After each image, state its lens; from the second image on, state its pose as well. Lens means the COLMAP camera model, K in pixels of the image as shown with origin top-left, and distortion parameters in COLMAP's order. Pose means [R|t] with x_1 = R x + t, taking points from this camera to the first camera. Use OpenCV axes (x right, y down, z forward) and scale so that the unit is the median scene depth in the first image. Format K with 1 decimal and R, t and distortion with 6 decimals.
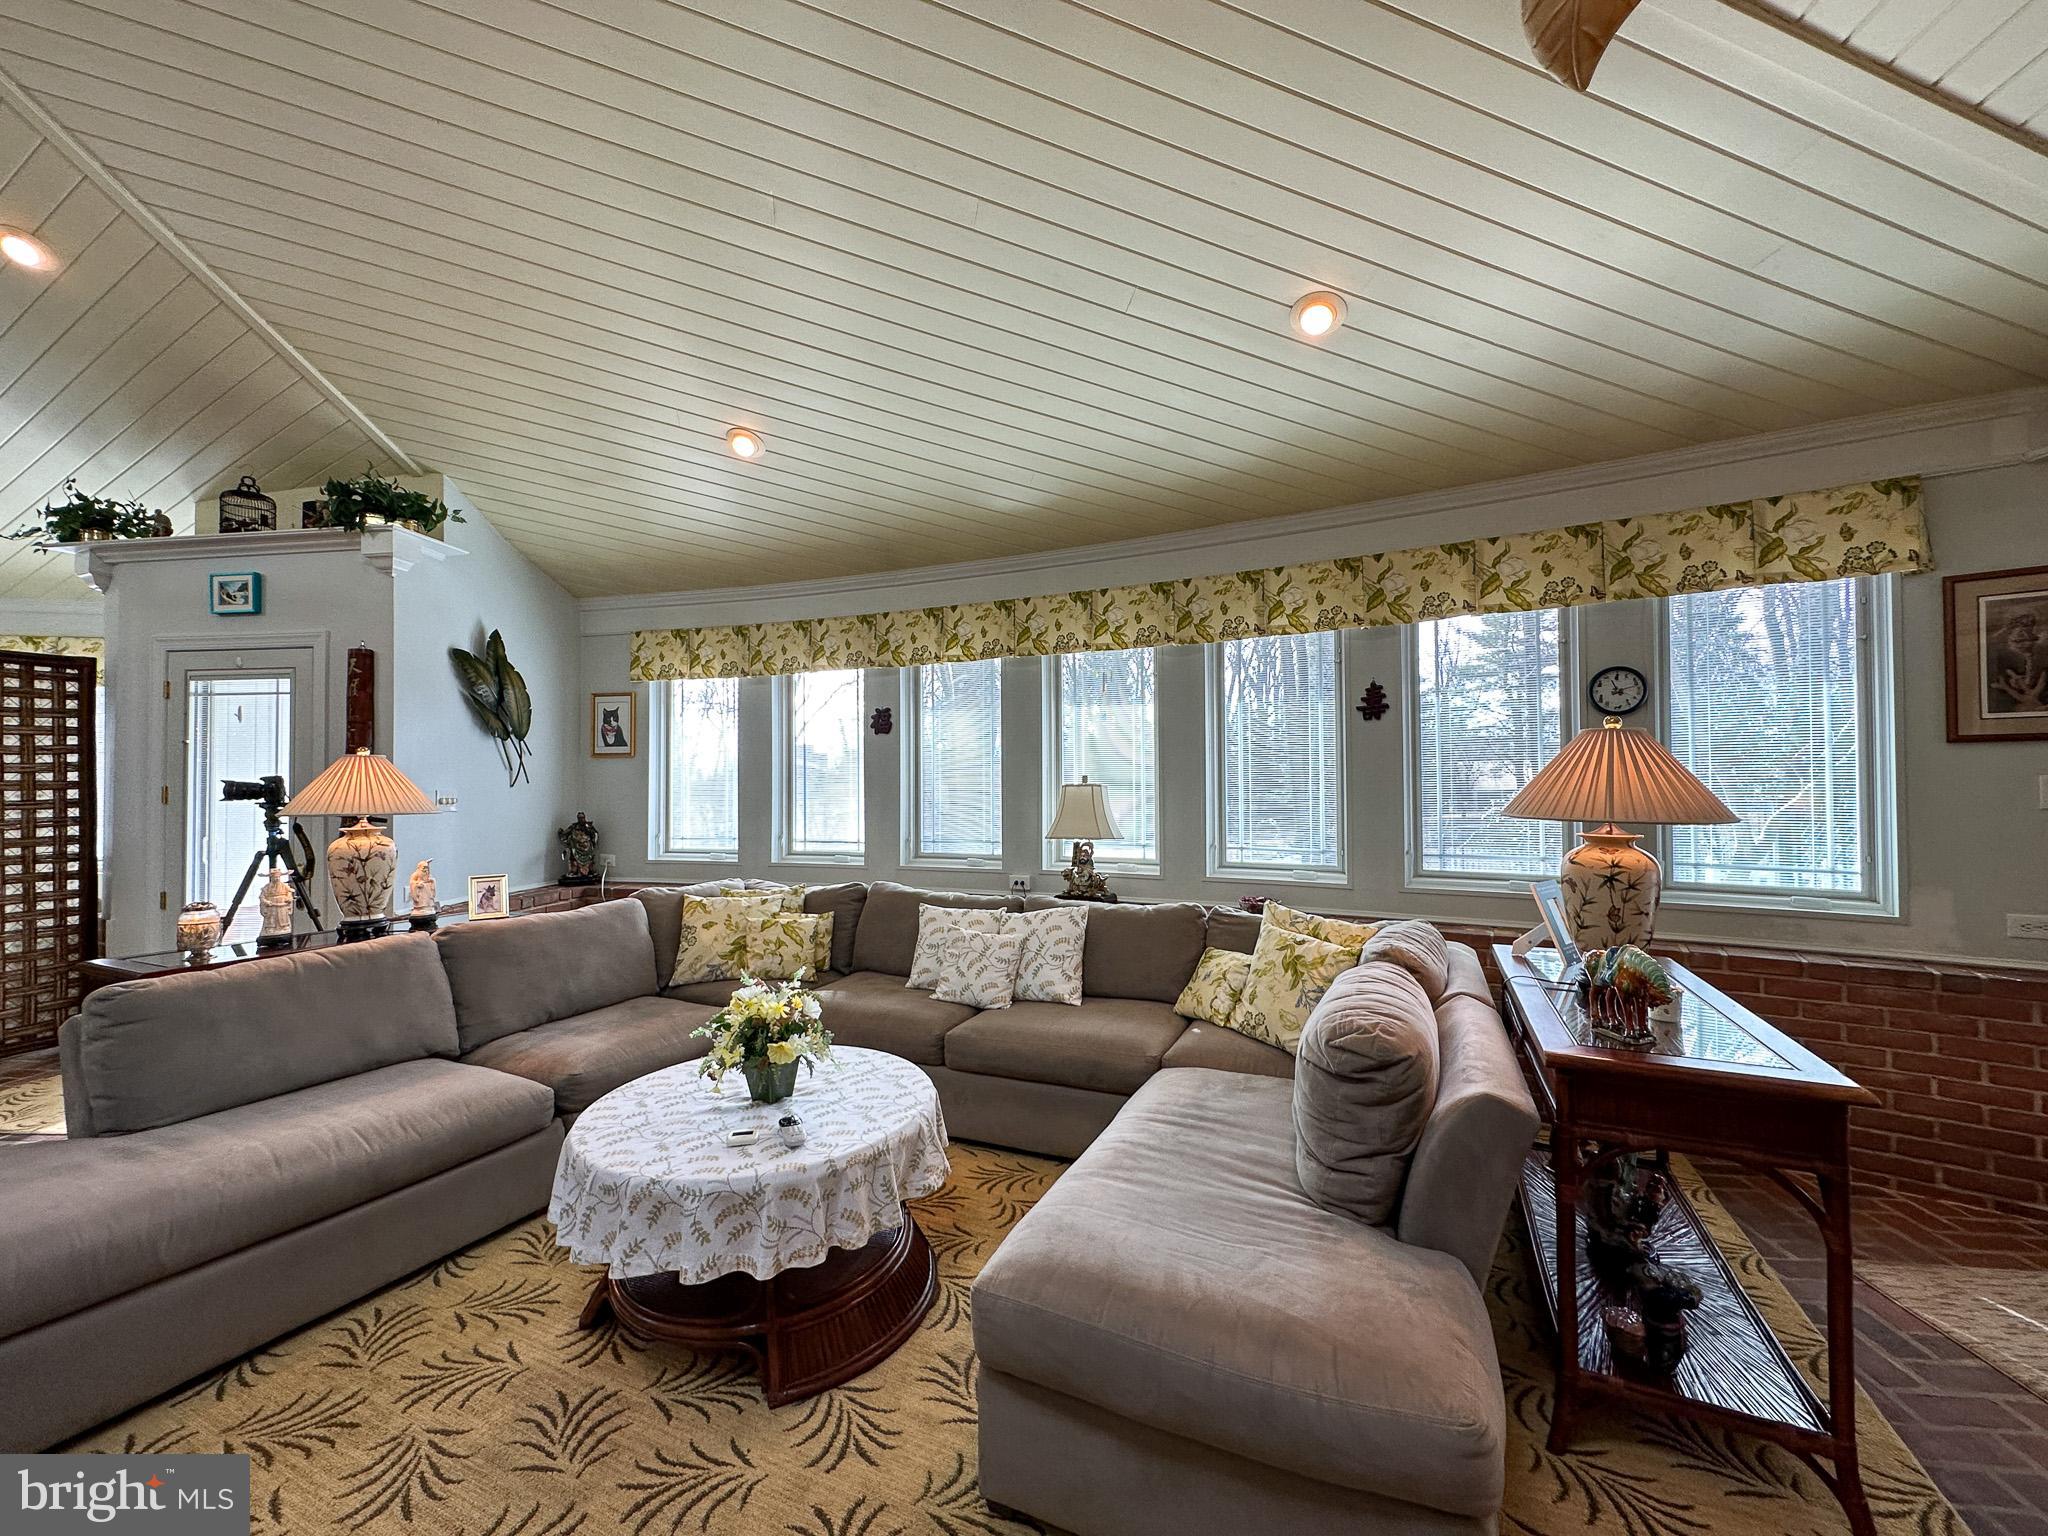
lens RADIAL K [[811.3, 0, 1021.6], [0, 811.3, 769.3], [0, 0, 1]] dist [-0.002083, -0.000230]
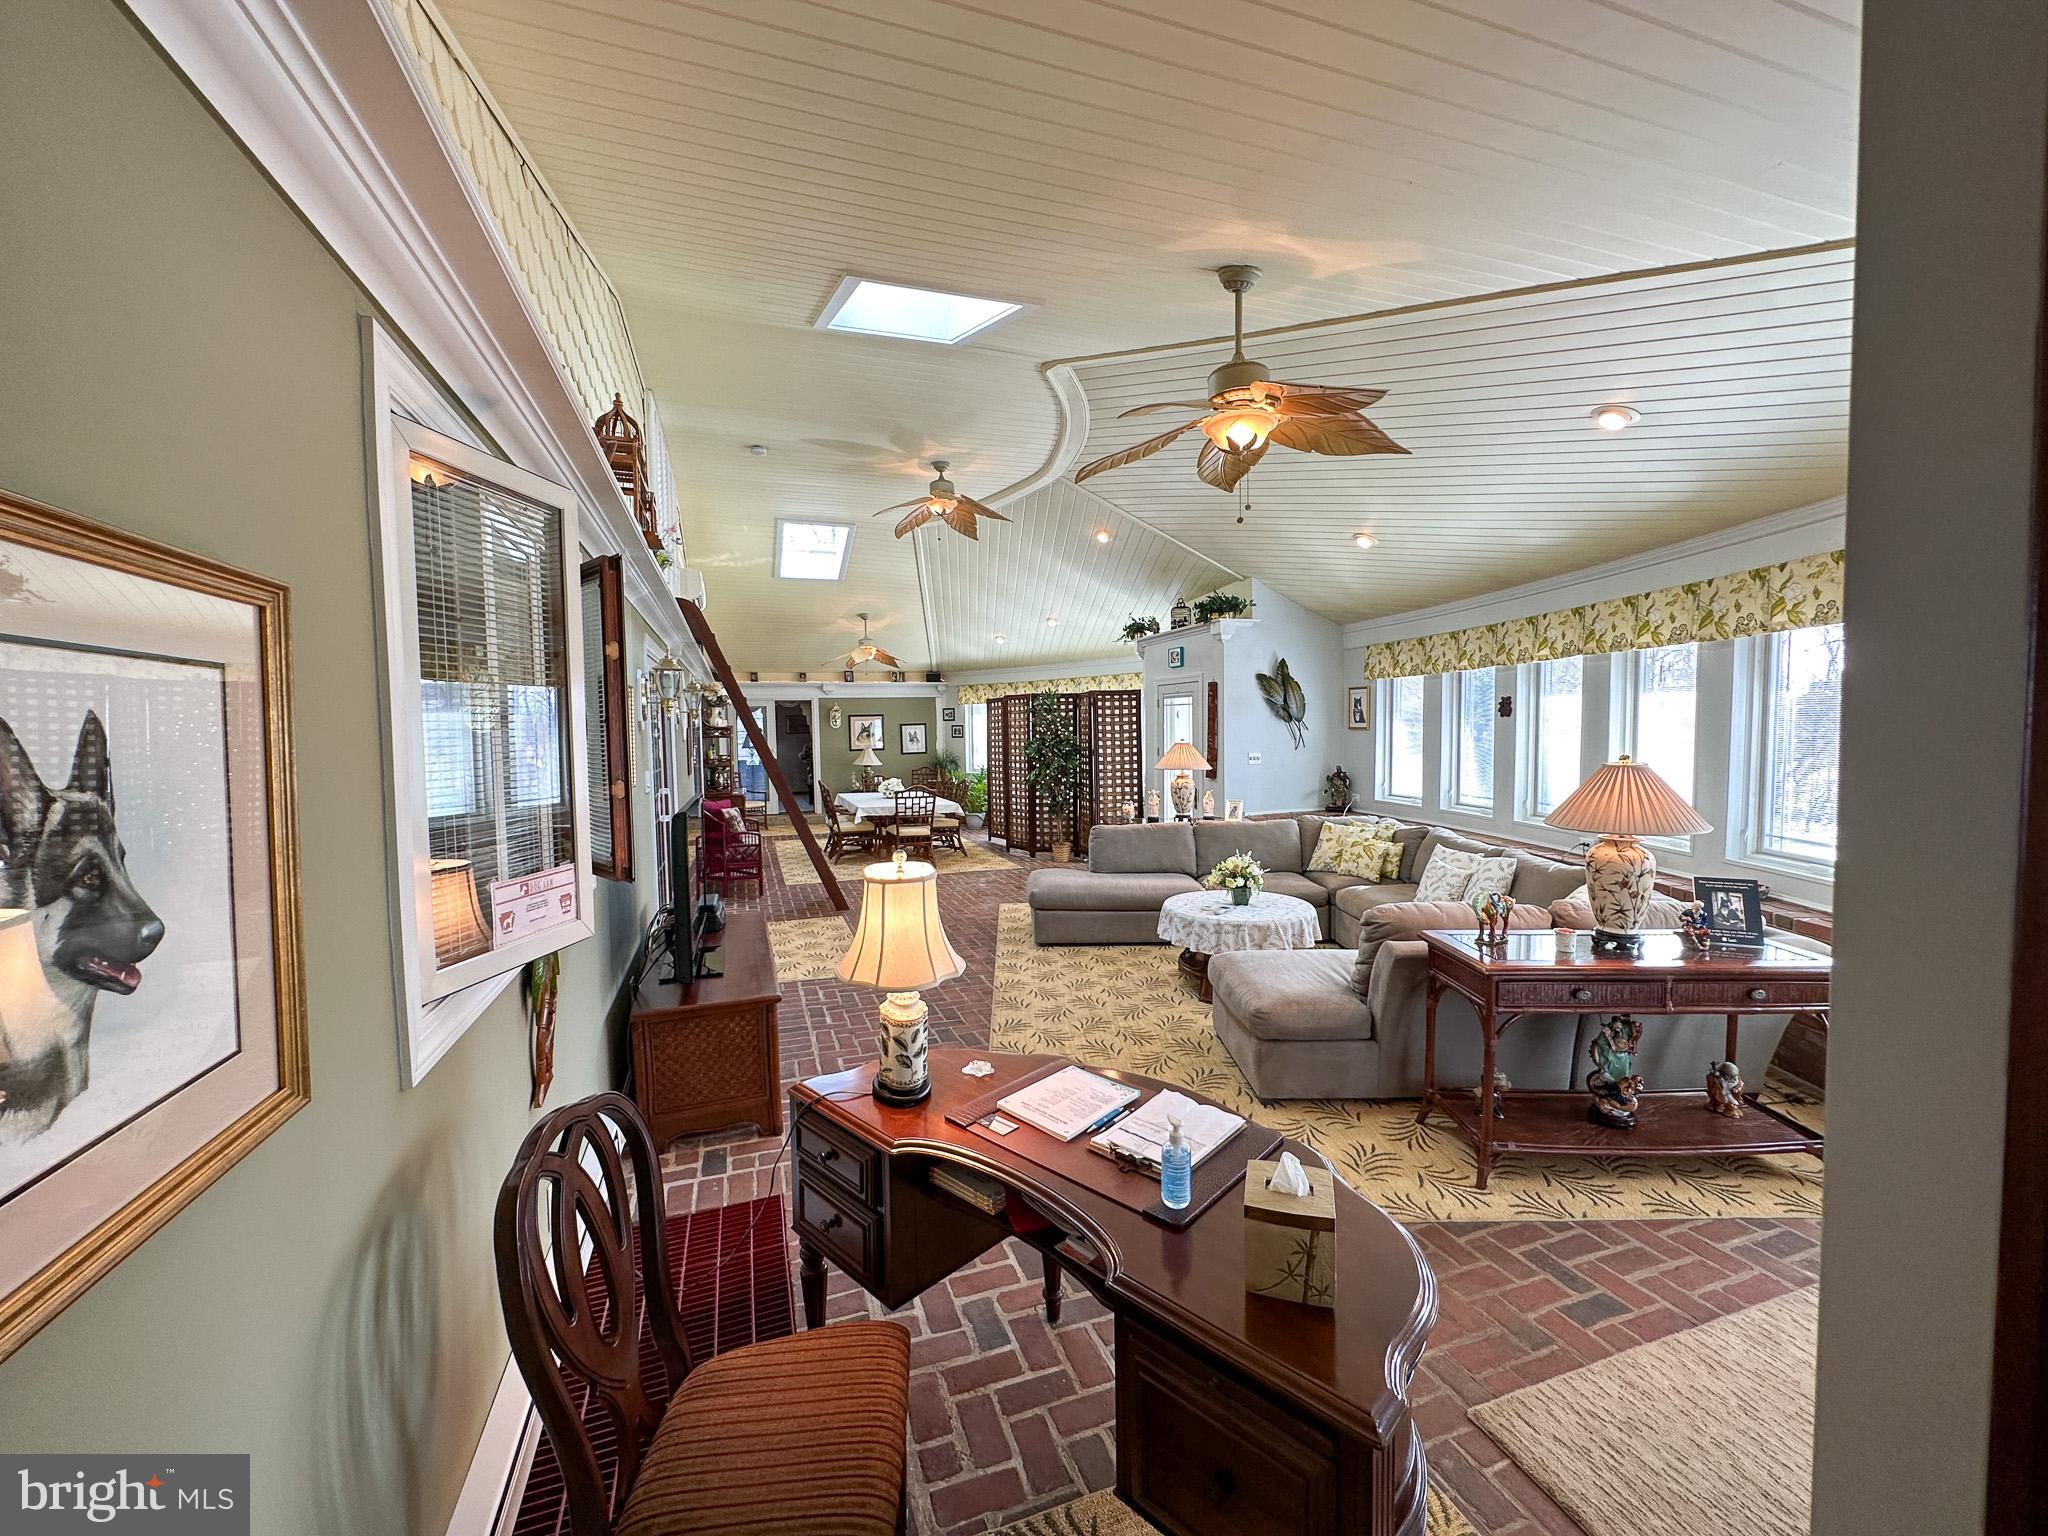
lens RADIAL K [[811.3, 0, 1021.6], [0, 811.3, 769.3], [0, 0, 1]] dist [-0.002083, -0.000230]
pose [[0.431434, 0.049761, -0.900771, 0.767221], [0.027788, 0.997271, 0.068401, -0.081848], [0.901717, -0.054541, 0.428874, -0.279723]]
